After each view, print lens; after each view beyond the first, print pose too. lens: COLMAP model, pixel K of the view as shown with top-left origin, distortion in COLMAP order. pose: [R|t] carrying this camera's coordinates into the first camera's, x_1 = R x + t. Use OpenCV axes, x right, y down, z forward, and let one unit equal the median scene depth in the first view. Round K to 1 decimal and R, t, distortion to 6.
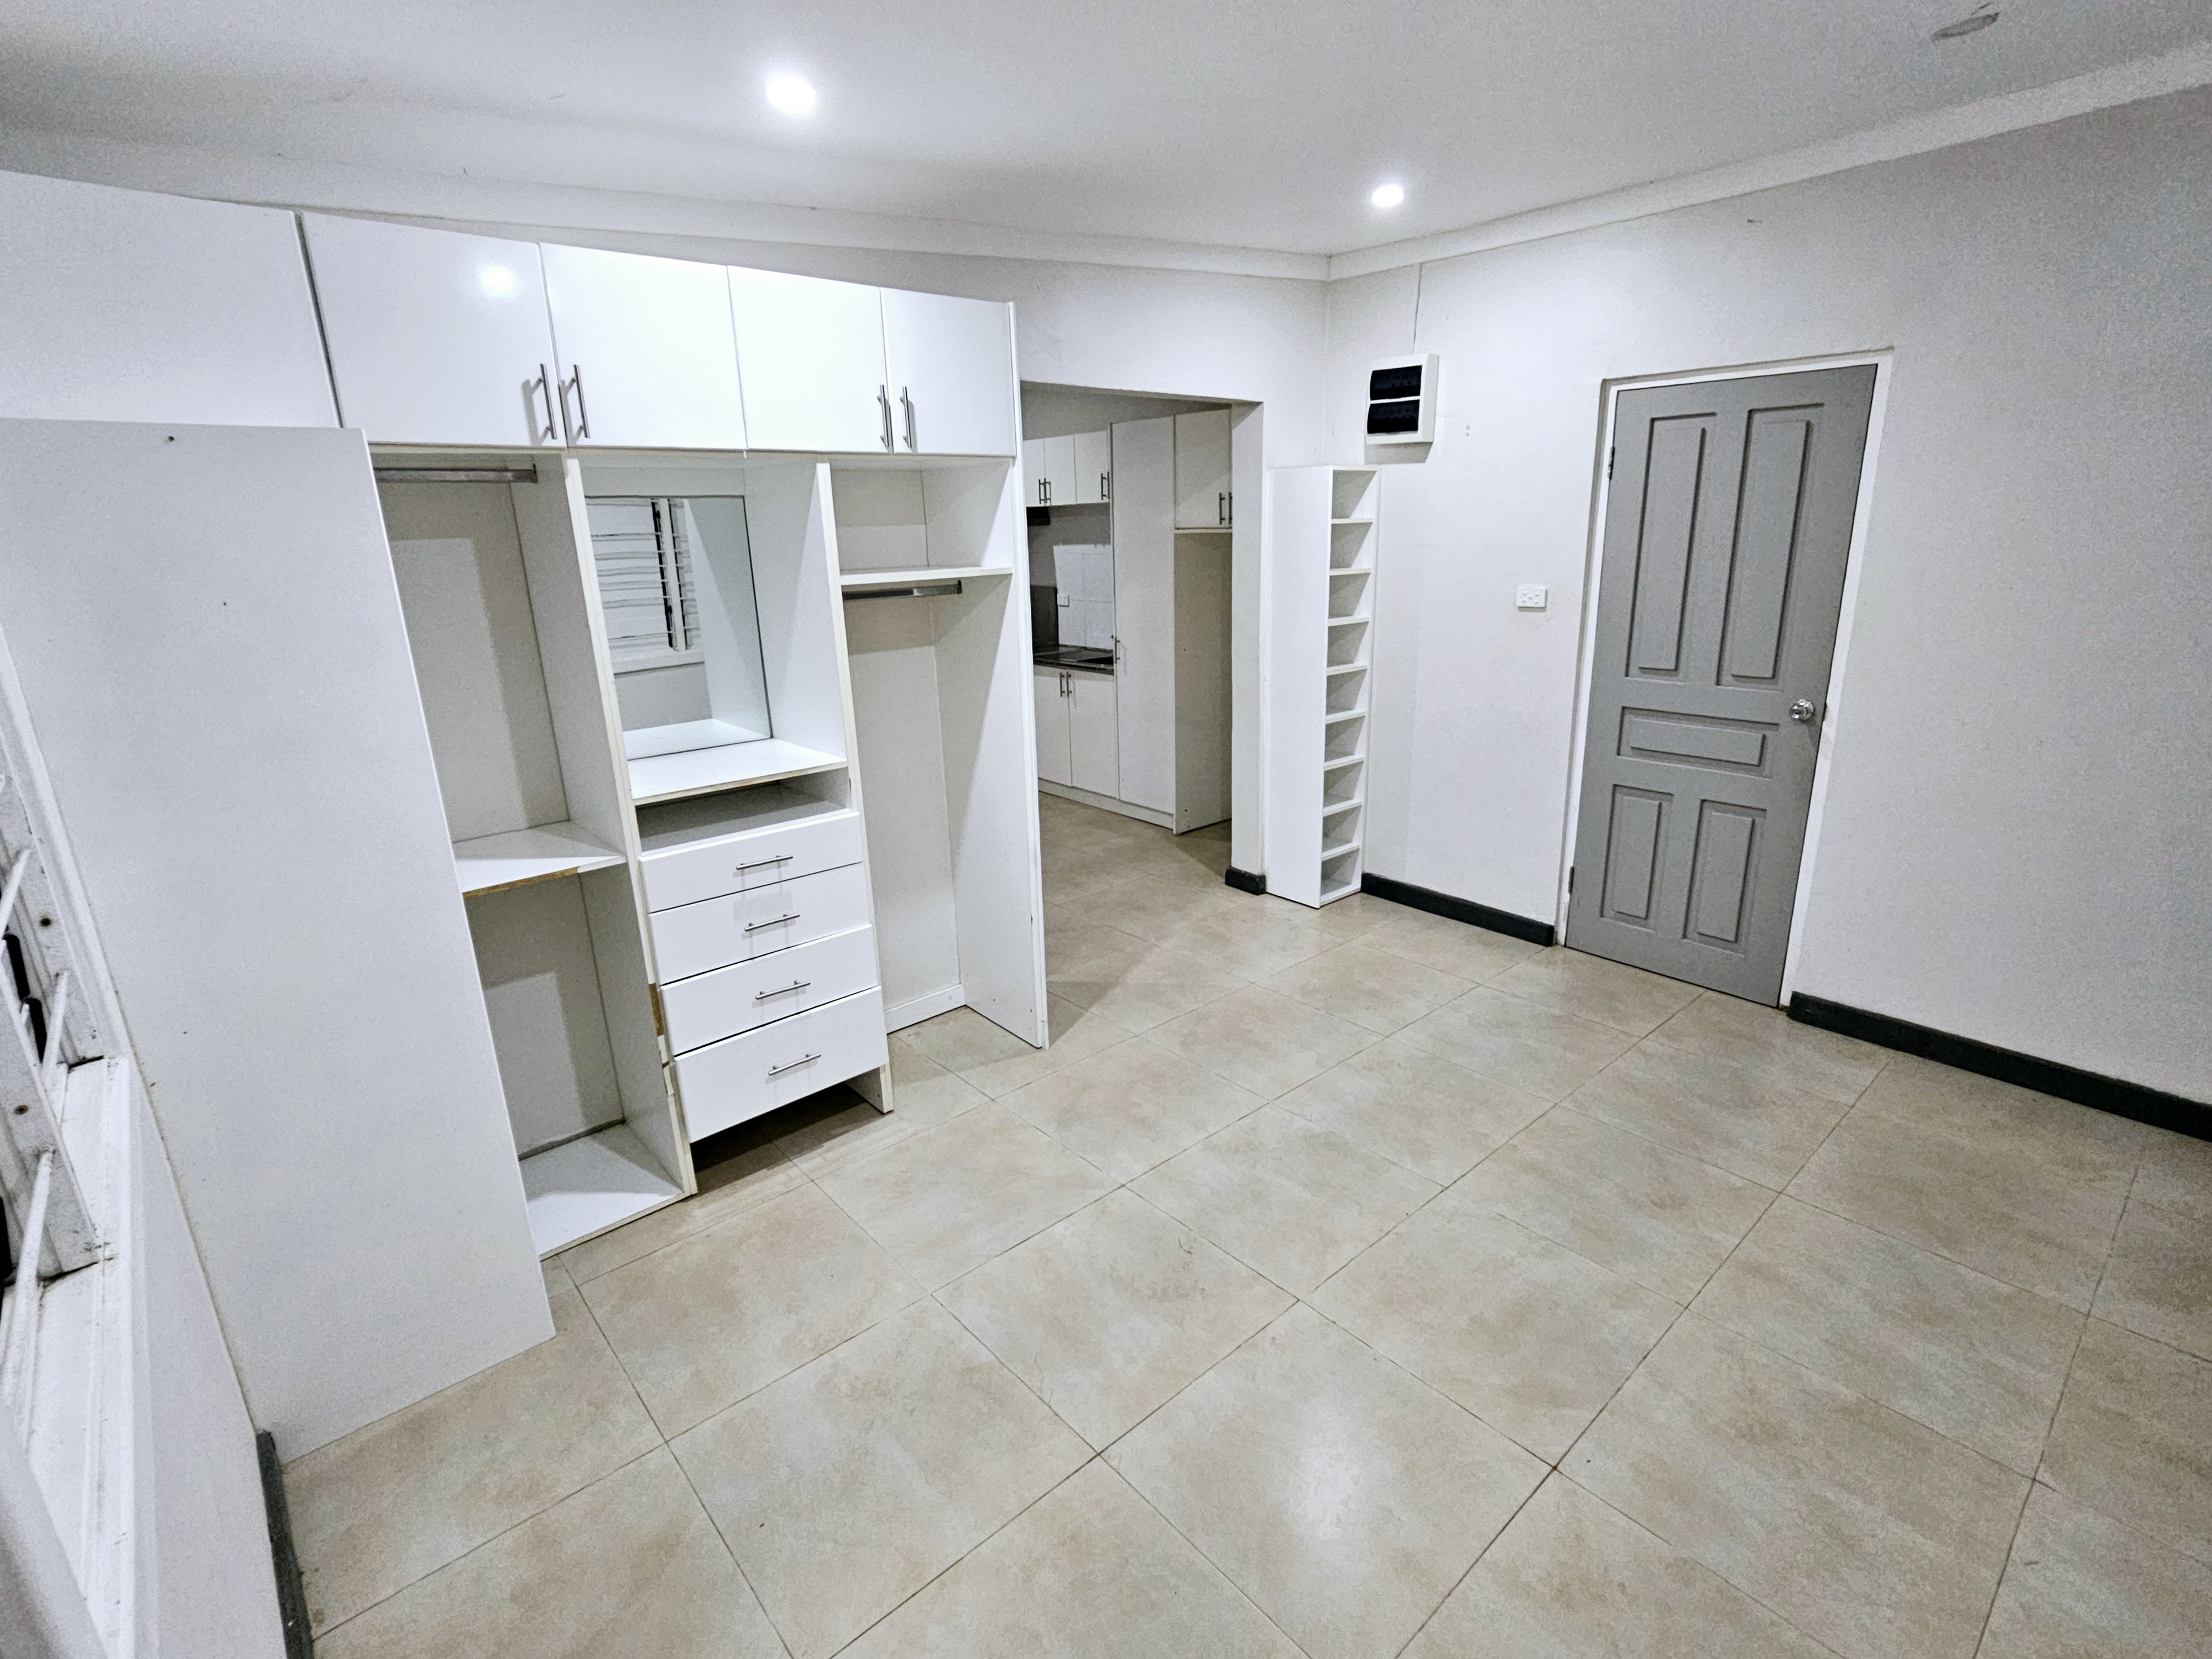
lens RADIAL K [[1058.7, 0, 1125.1], [0, 1058.7, 822.5], [0, 0, 1]] dist [-0.005123, 0.002101]
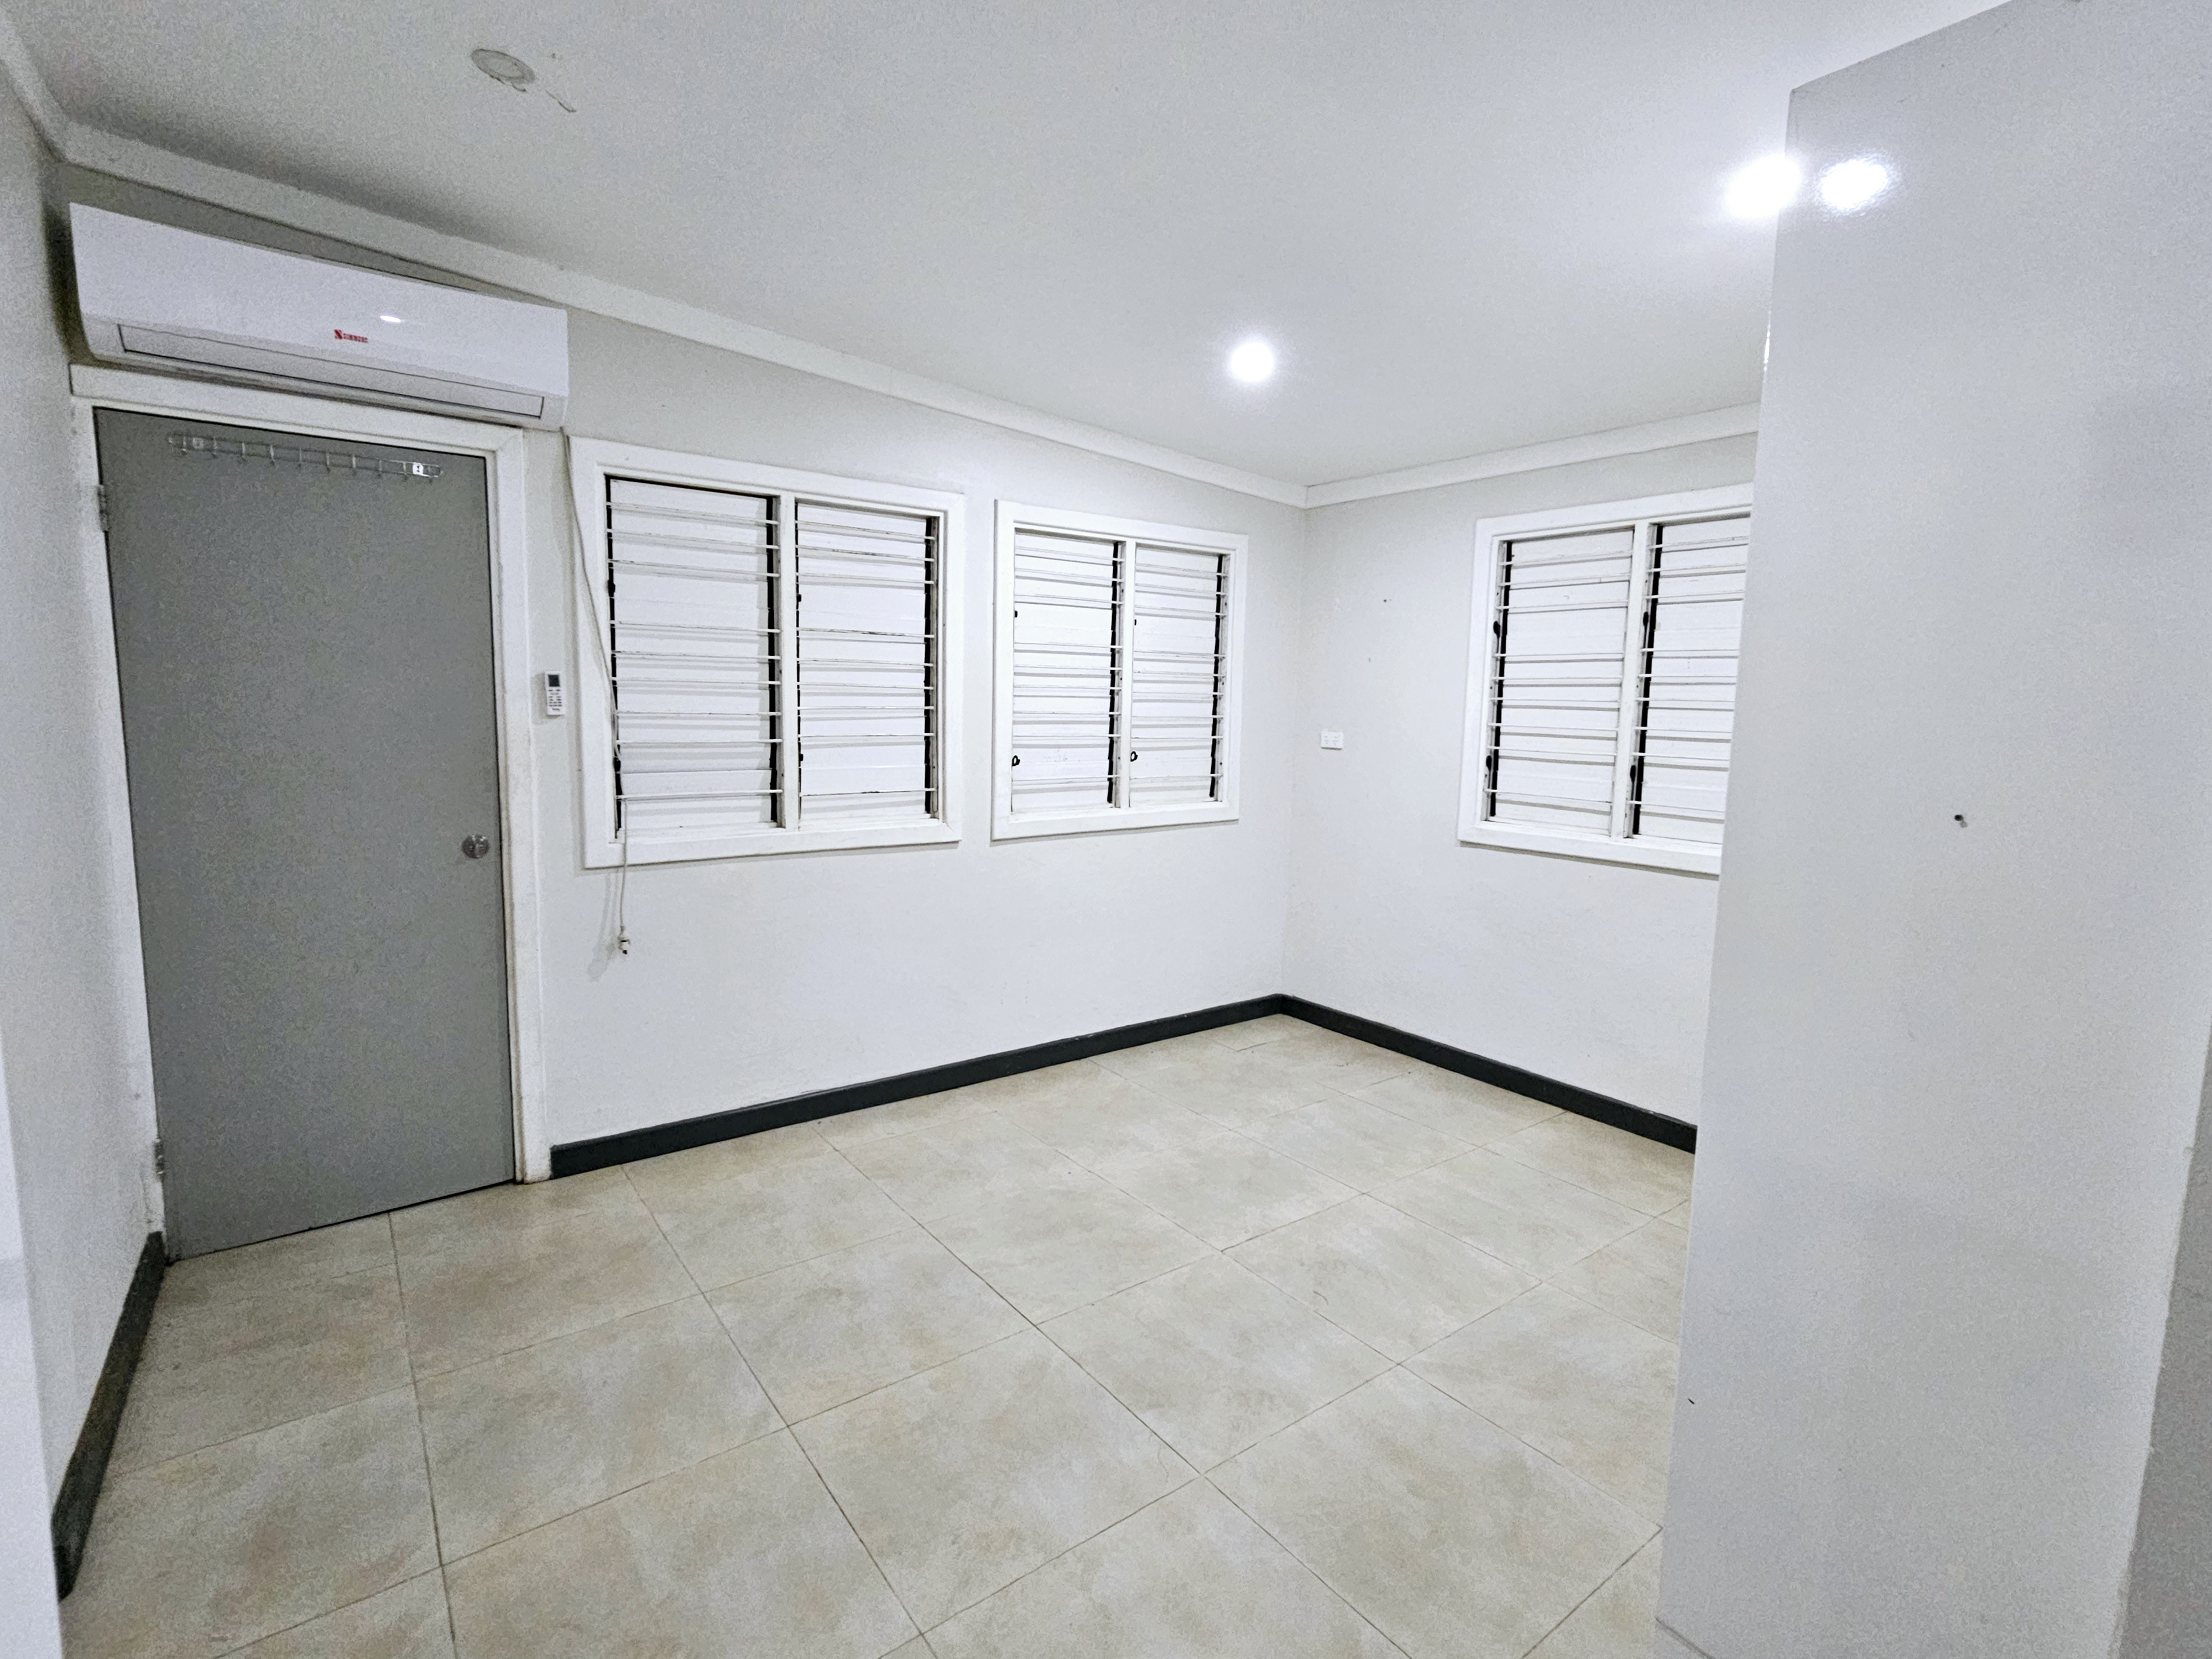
lens RADIAL K [[1058.7, 0, 1120.0], [0, 1058.7, 831.0], [0, 0, 1]] dist [-0.005123, 0.002101]
pose [[-0.996629, -0.005820, 0.081835, 0.128764], [0.026886, 0.919224, 0.392815, -0.327865], [-0.077511, 0.393691, -0.915969, 1.350831]]
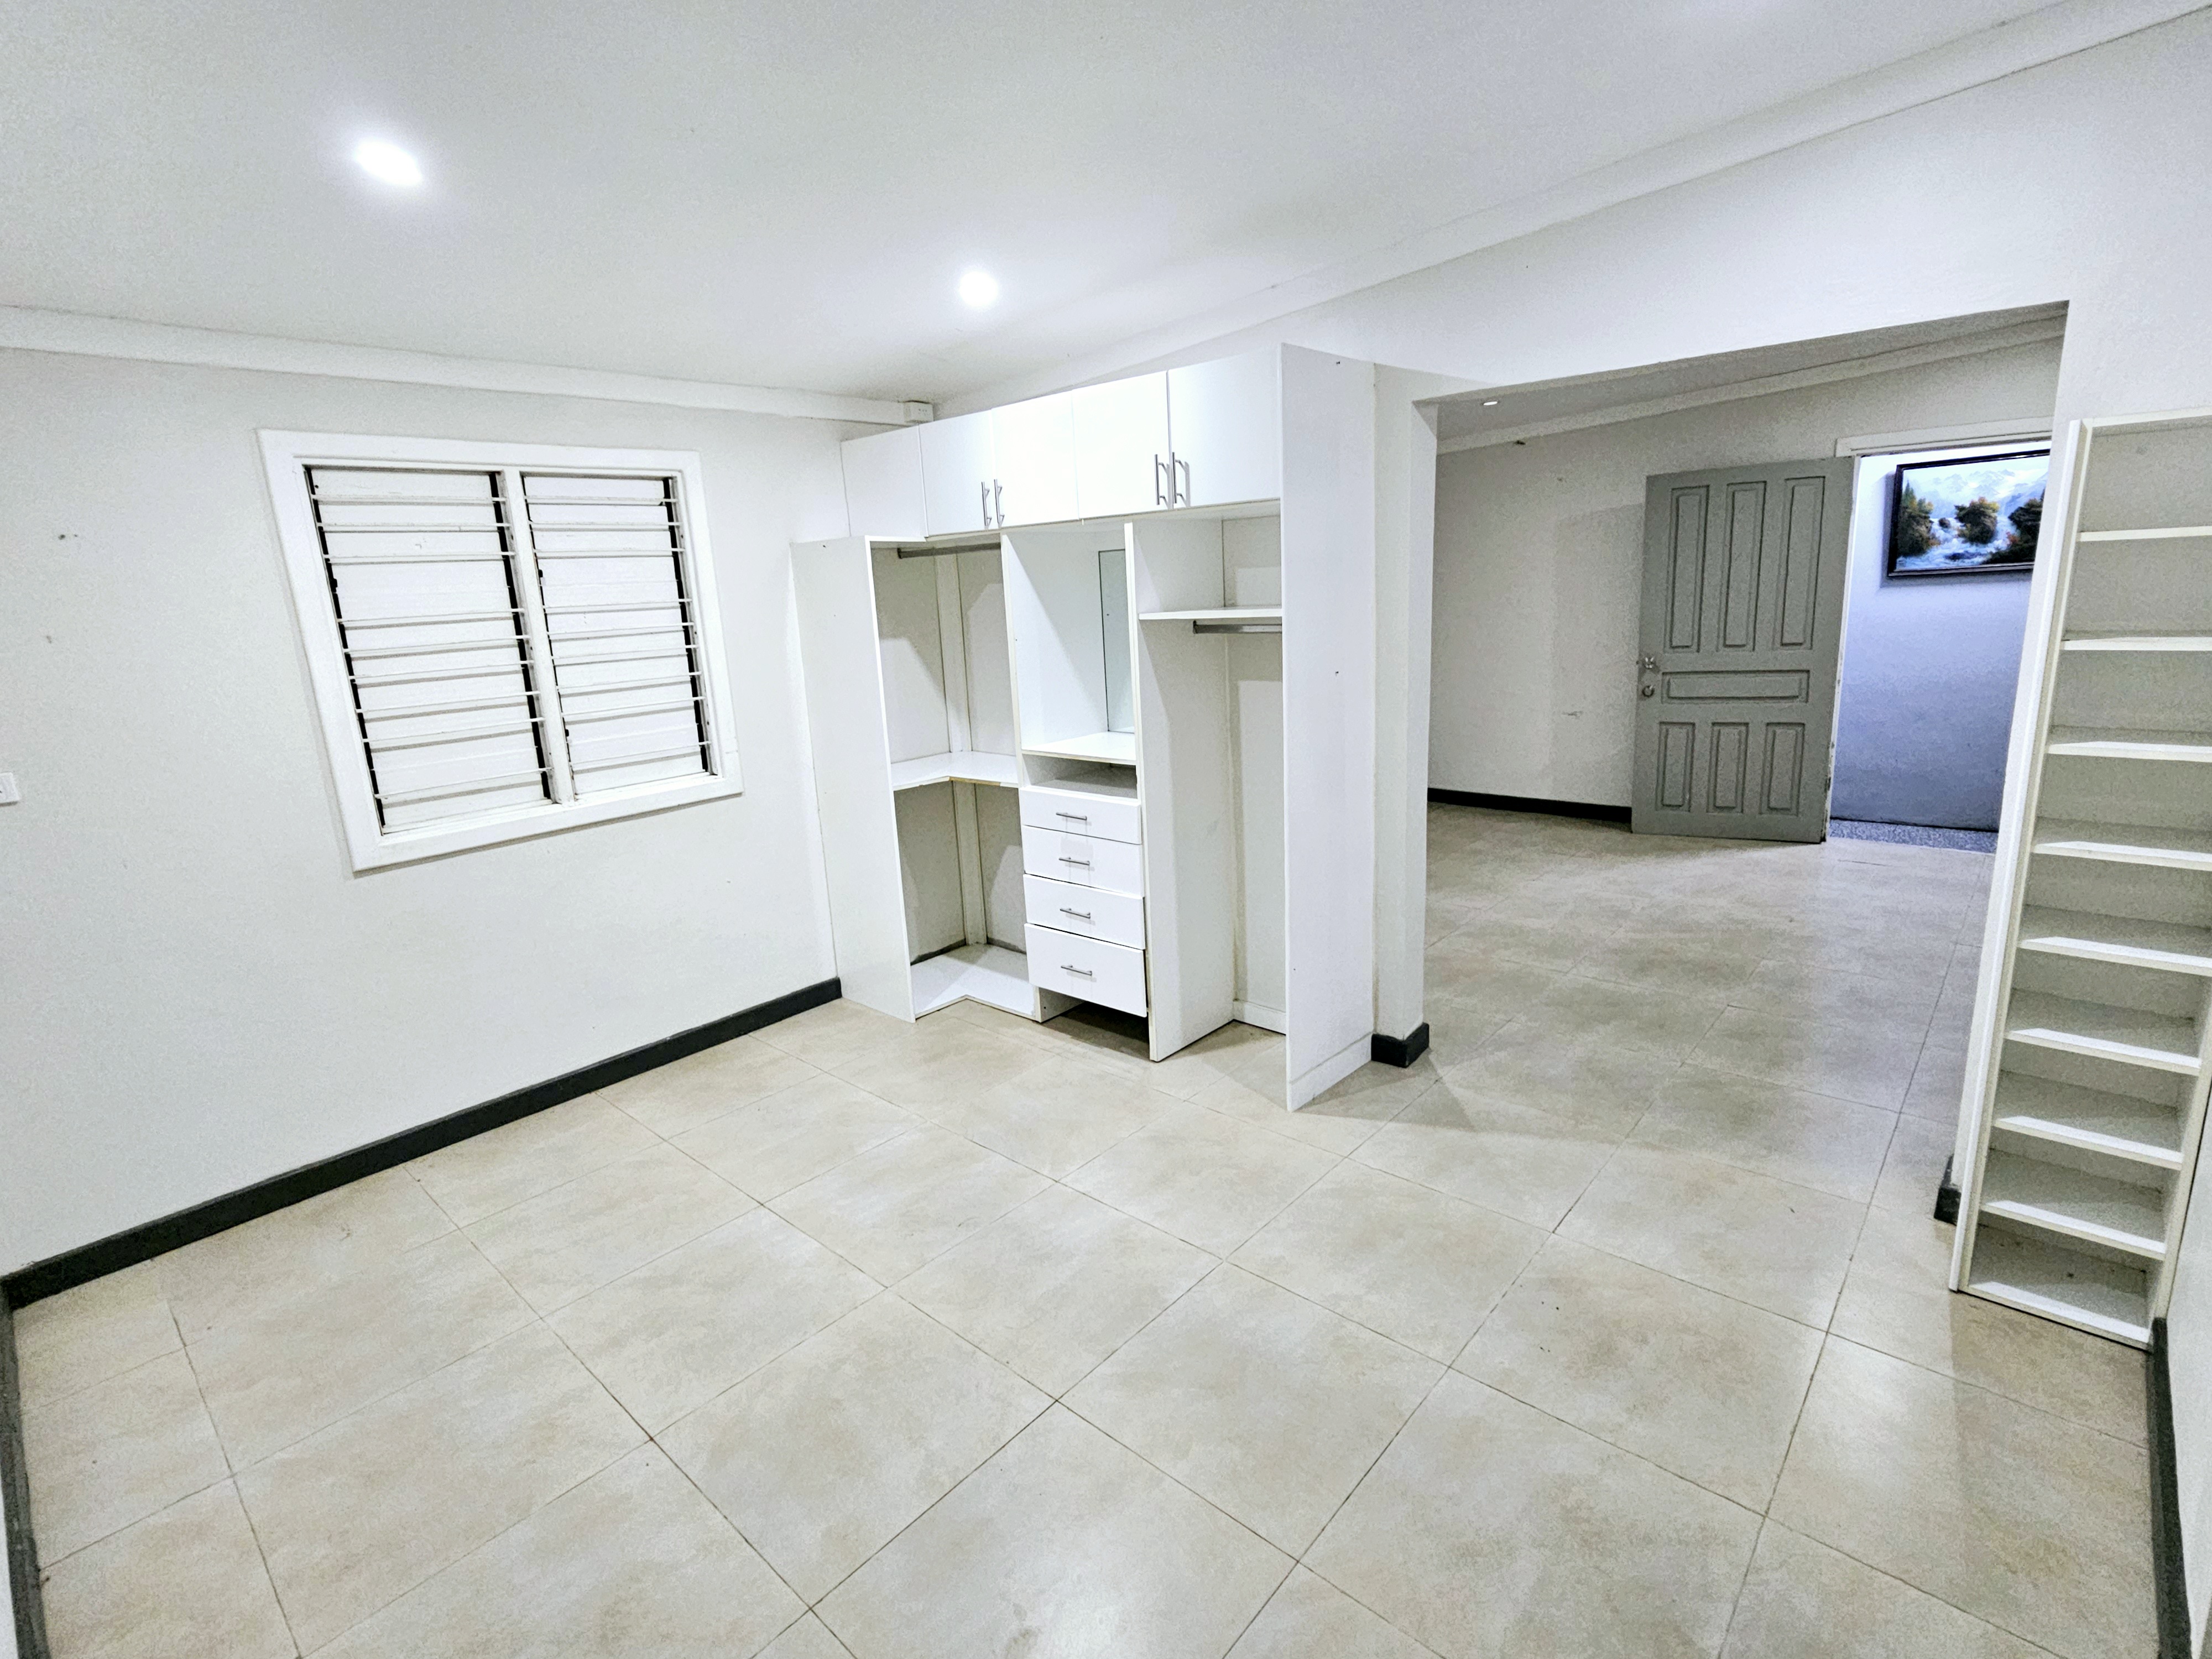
lens RADIAL K [[1058.7, 0, 1126.2], [0, 1058.7, 824.0], [0, 0, 1]] dist [-0.005123, 0.002101]
pose [[0.118669, 0.243598, -0.962589, 0.798045], [-0.229838, 0.949849, 0.212039, -0.209224], [0.965967, 0.196077, 0.168706, 0.672662]]
